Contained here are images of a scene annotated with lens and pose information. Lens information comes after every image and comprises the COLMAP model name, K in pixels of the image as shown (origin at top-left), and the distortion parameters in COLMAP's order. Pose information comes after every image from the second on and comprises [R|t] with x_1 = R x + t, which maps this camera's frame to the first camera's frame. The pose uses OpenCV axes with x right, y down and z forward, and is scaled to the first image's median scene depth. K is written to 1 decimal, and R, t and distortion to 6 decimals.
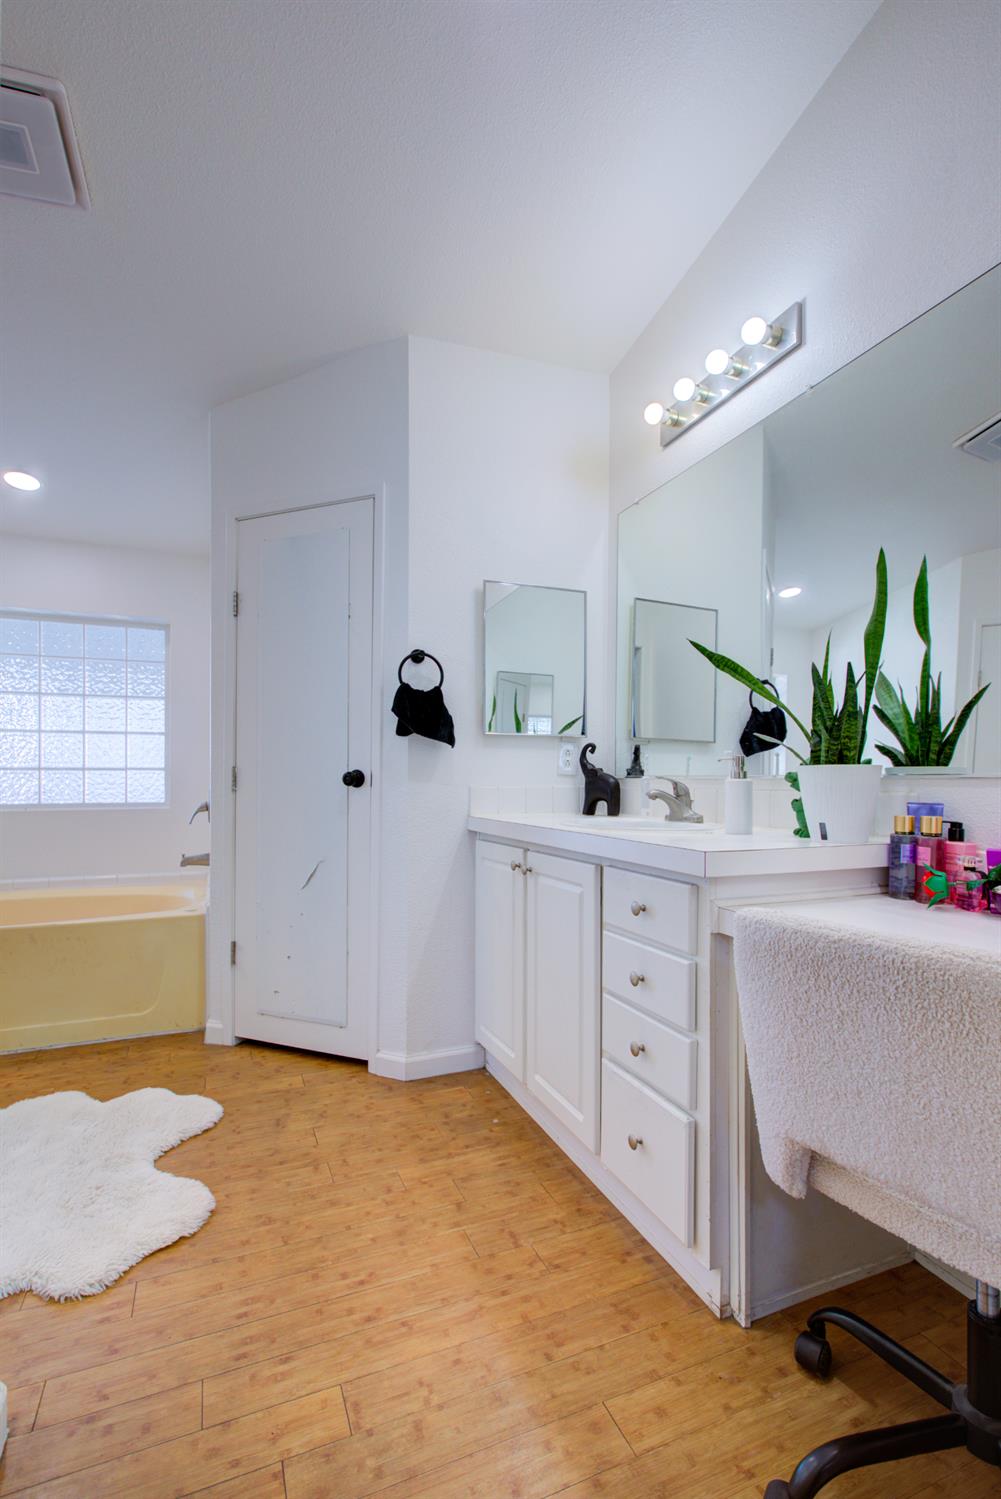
lens RADIAL K [[694.1, 0, 500.3], [0, 694.1, 759.3], [0, 0, 1]] dist [-0.014718, 0.006690]
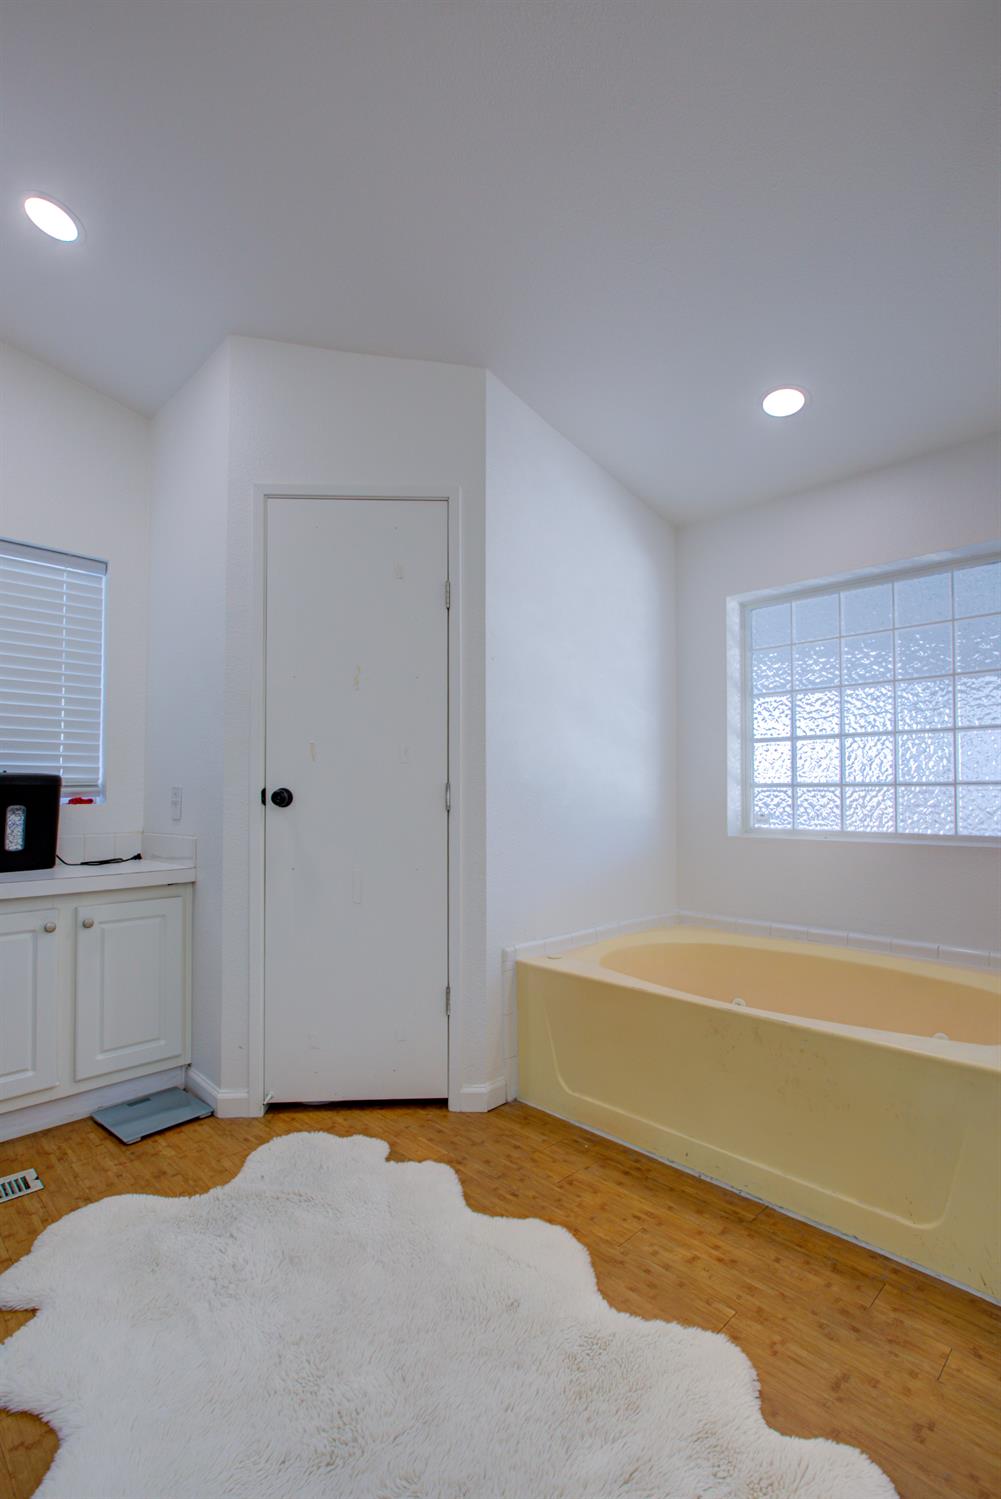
lens RADIAL K [[694.1, 0, 550.9], [0, 694.1, 776.8], [0, 0, 1]] dist [-0.014718, 0.006690]
pose [[0.403947, -0.018295, -0.914599, -0.127810], [0.022120, 0.999703, -0.010228, 0.007924], [0.914515, -0.016100, 0.404232, 0.522451]]
